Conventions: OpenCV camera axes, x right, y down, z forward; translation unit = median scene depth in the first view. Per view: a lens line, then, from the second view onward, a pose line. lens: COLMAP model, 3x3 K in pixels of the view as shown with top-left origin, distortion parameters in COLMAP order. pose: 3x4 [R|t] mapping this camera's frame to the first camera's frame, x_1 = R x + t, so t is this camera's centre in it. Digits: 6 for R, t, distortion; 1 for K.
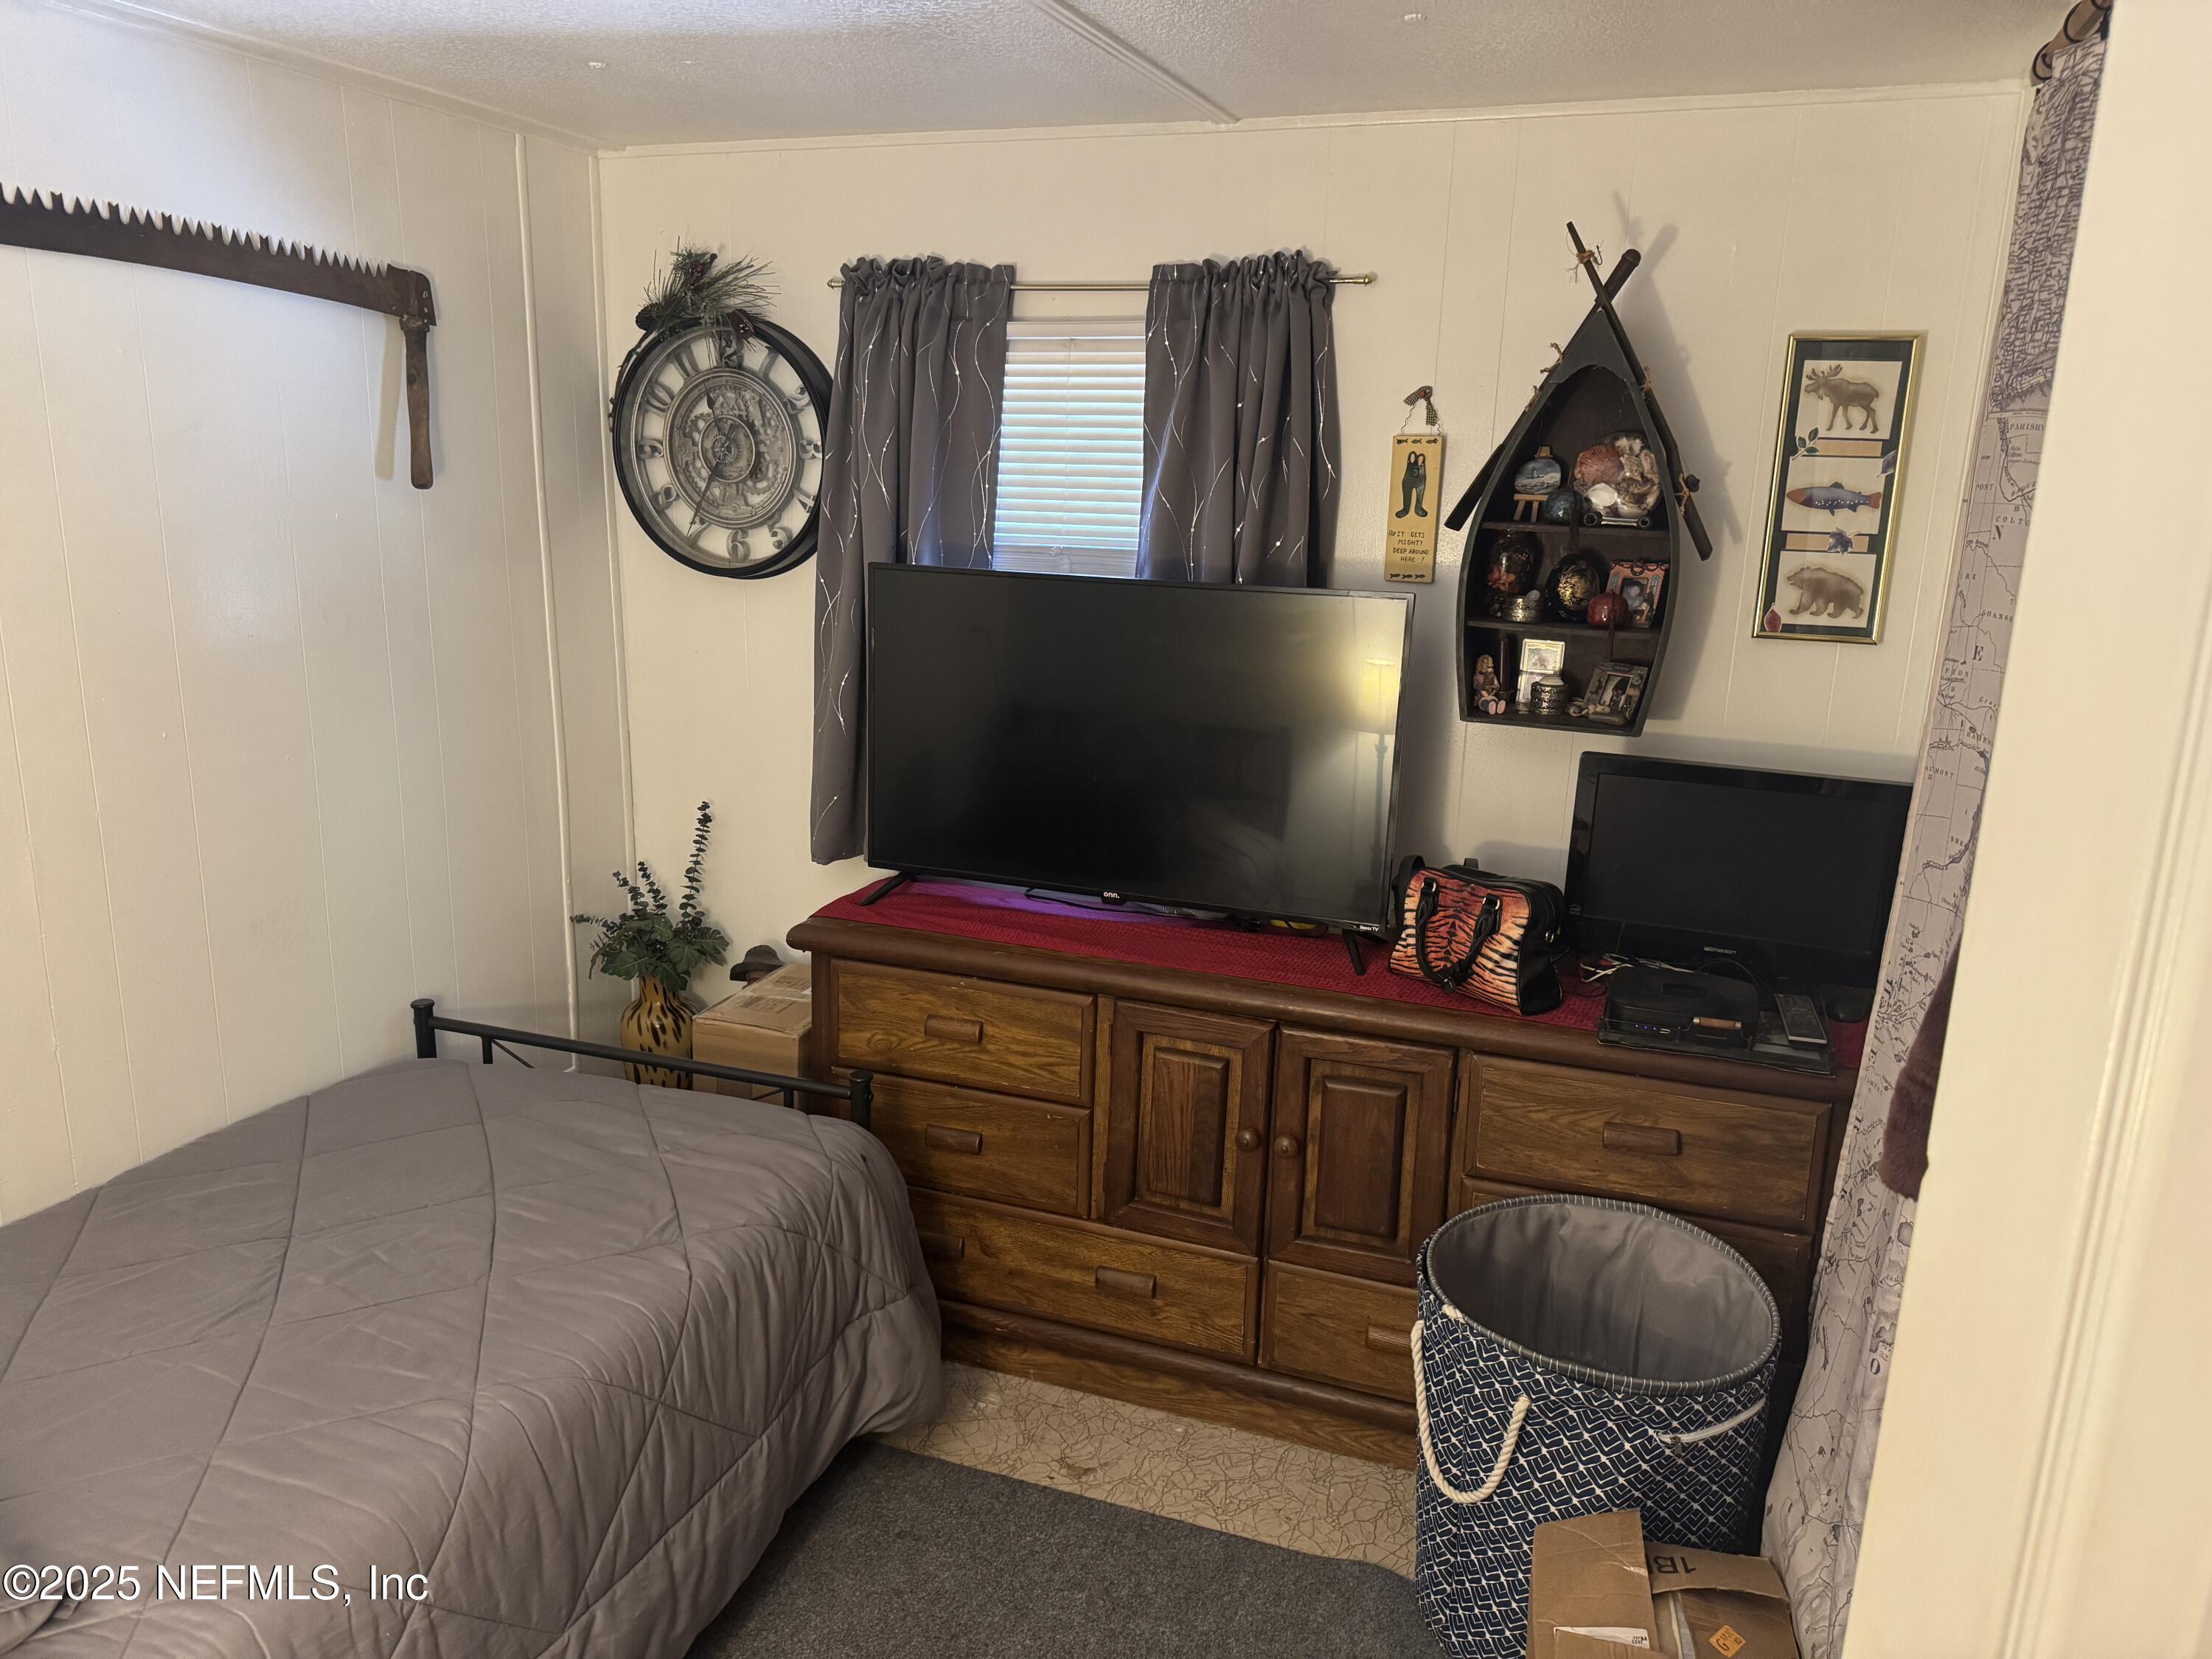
lens RADIAL K [[1552.0, 0, 1080.0], [0, 1552.0, 826.7], [0, 0, 1]] dist [0.120522, -0.172827]
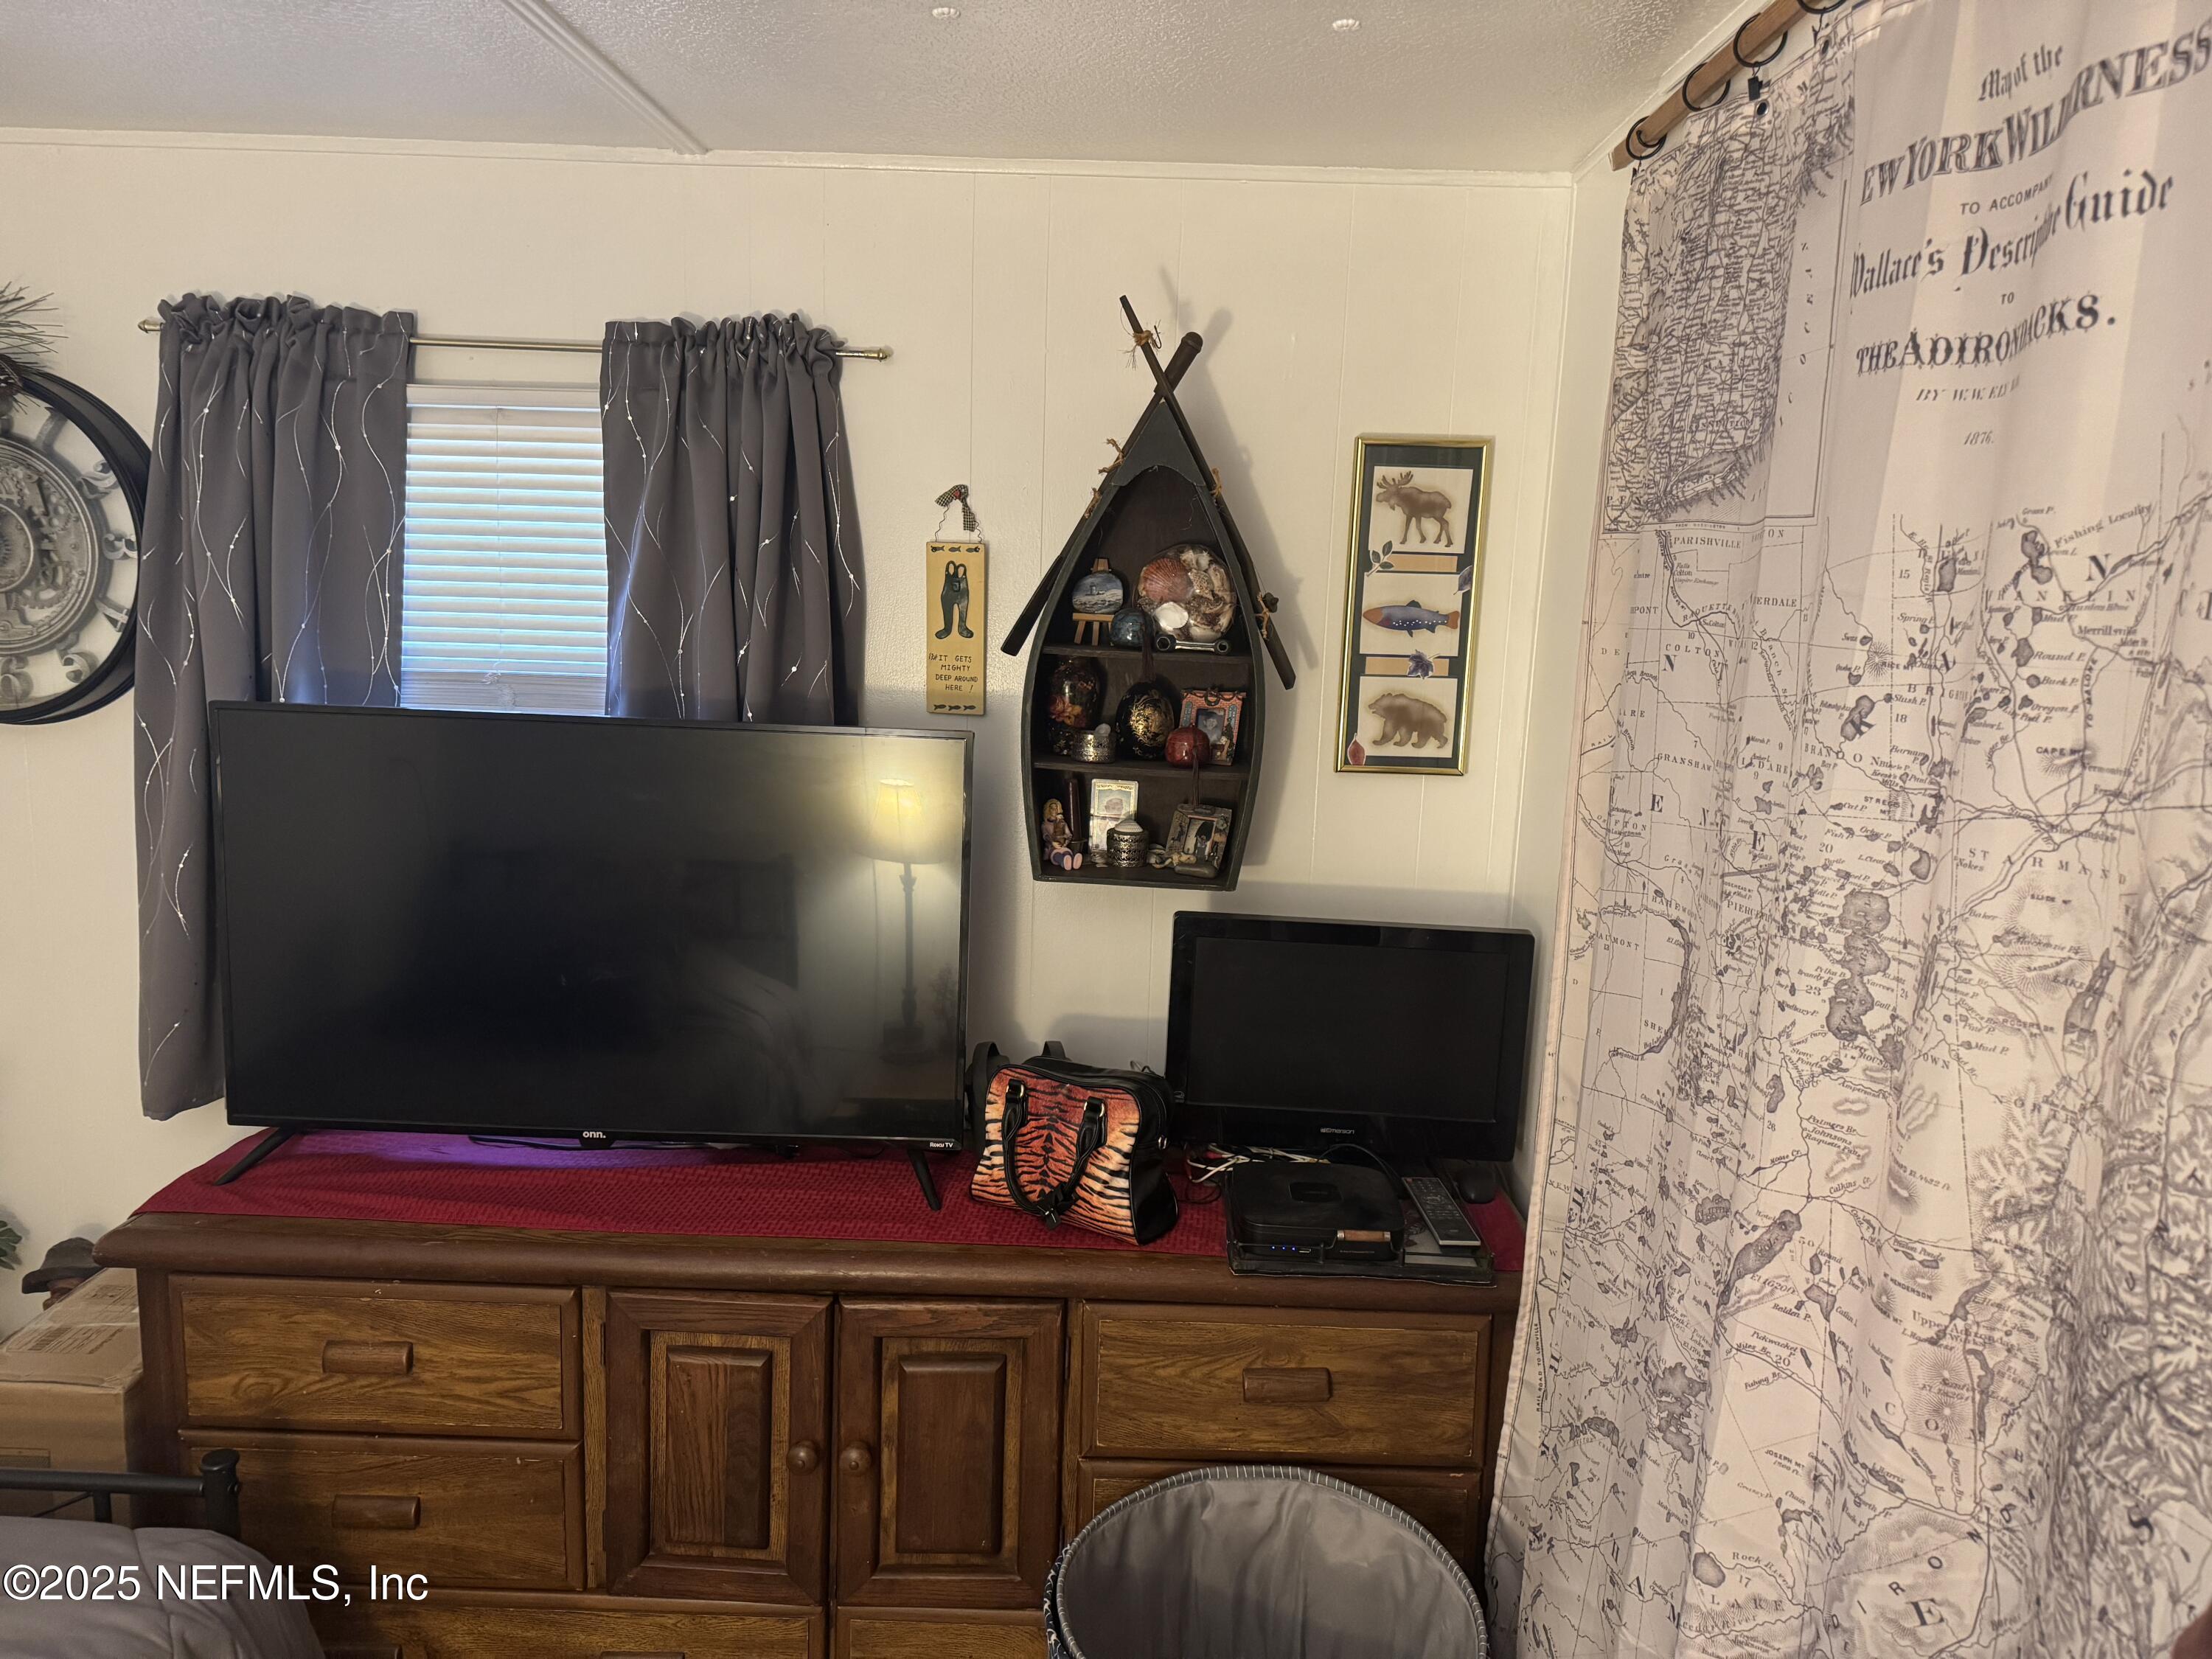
lens RADIAL K [[1520.6, 0, 1094.3], [0, 1520.6, 815.1], [0, 0, 1]] dist [0.044859, -0.057167]
pose [[0.938326, -0.049221, 0.342231, 0.001818], [0.071908, 0.995953, -0.053917, -0.056109], [-0.338192, 0.075201, 0.938068, 0.231432]]
